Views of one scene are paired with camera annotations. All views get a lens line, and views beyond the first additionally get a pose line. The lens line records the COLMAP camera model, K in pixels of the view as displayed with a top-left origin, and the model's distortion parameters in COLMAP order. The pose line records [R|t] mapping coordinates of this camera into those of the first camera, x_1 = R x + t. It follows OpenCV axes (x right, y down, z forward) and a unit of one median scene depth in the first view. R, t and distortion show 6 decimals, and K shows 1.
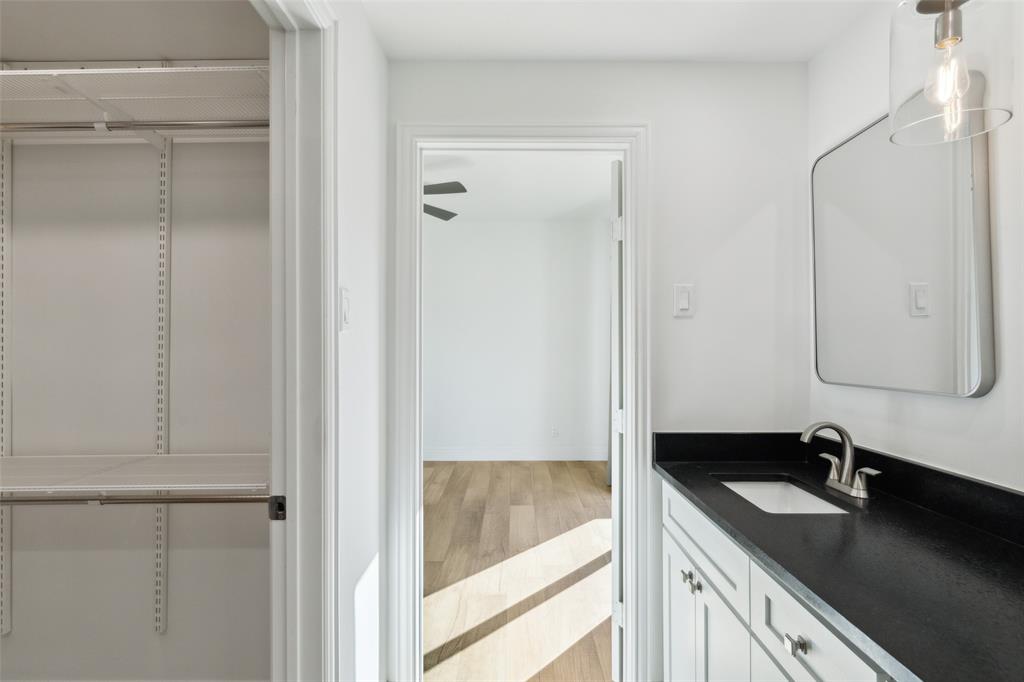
lens RADIAL K [[494.5, 0, 504.3], [0, 494.5, 343.8], [0, 0, 1]] dist [-0.016156, 0.000041]
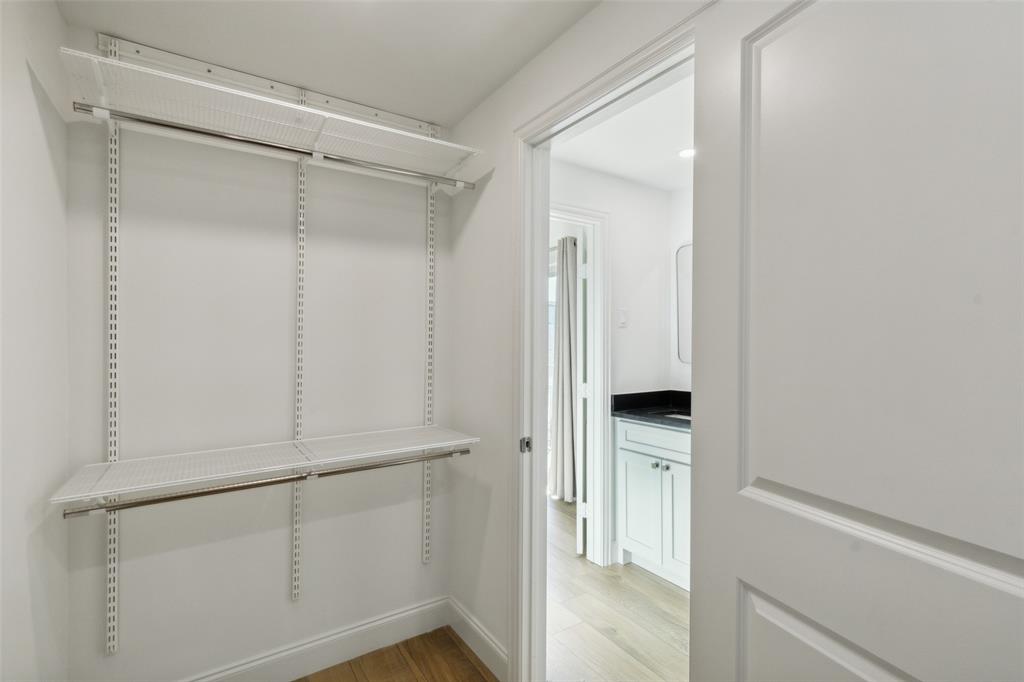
lens RADIAL K [[465.1, 0, 513.0], [0, 465.1, 342.4], [0, 0, 1]] dist [0.009750, -0.001114]
pose [[0.838537, 0.004175, 0.544828, -0.864941], [-0.009414, 0.999932, 0.006827, -0.008697], [-0.544763, -0.010854, 0.838520, -0.165972]]
